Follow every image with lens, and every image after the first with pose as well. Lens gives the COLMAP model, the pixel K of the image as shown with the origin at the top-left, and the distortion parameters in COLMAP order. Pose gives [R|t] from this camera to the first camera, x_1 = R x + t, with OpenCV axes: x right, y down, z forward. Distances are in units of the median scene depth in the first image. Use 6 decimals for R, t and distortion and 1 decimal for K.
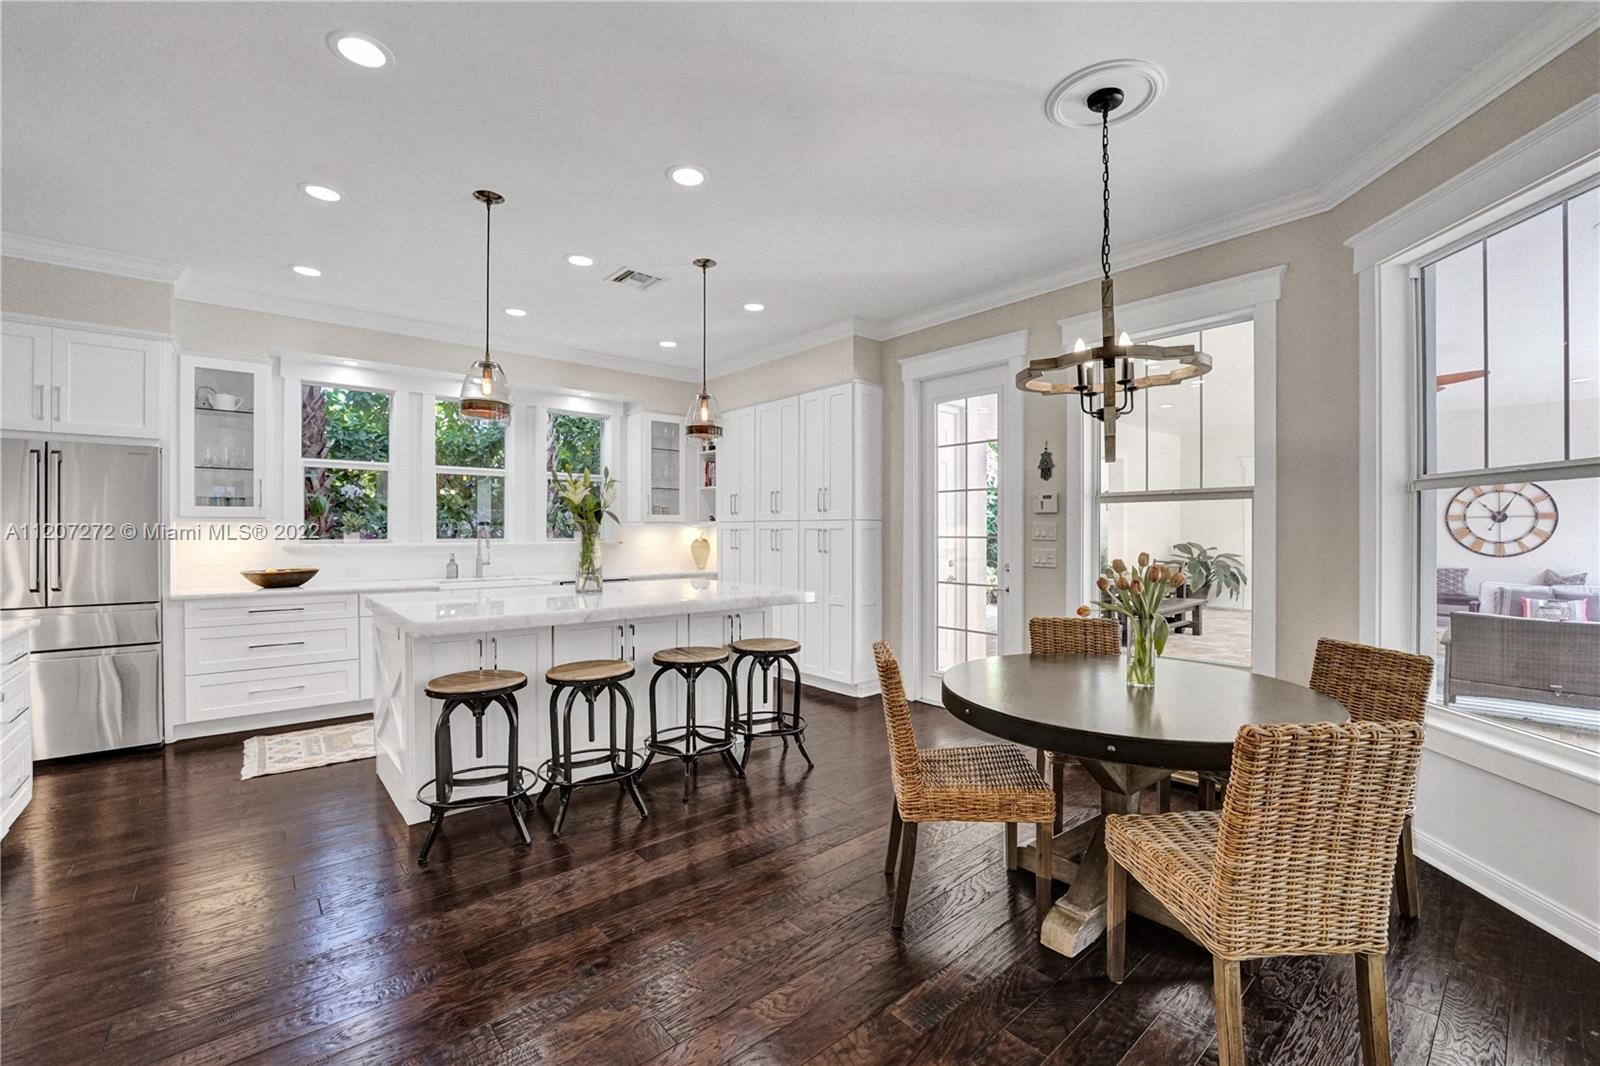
lens RADIAL K [[668.7, 0, 803.5], [0, 668.7, 530.8], [0, 0, 1]] dist [-0.019857, -0.000187]
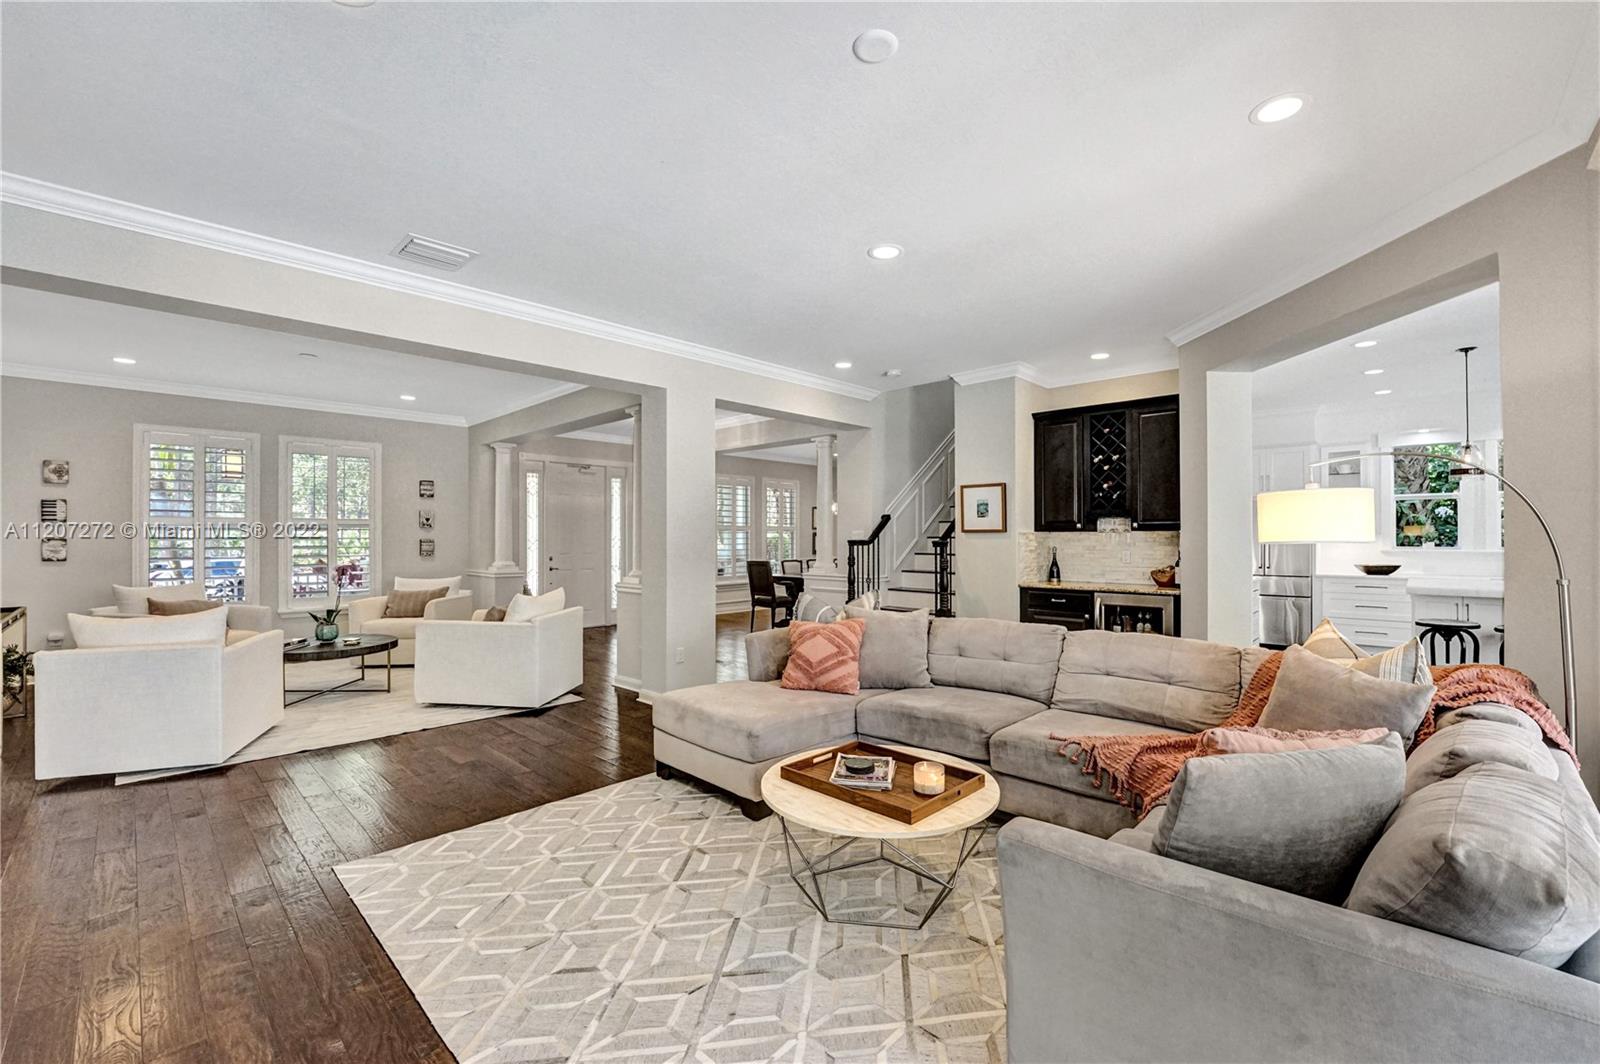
lens RADIAL K [[662.0, 0, 808.3], [0, 662.0, 534.5], [0, 0, 1]] dist [-0.027978, 0.001325]
pose [[0.099669, -0.004056, -0.995012, 0.731406], [0.001214, 0.999991, -0.003955, -0.011940], [0.995020, -0.000814, 0.099673, -0.627891]]
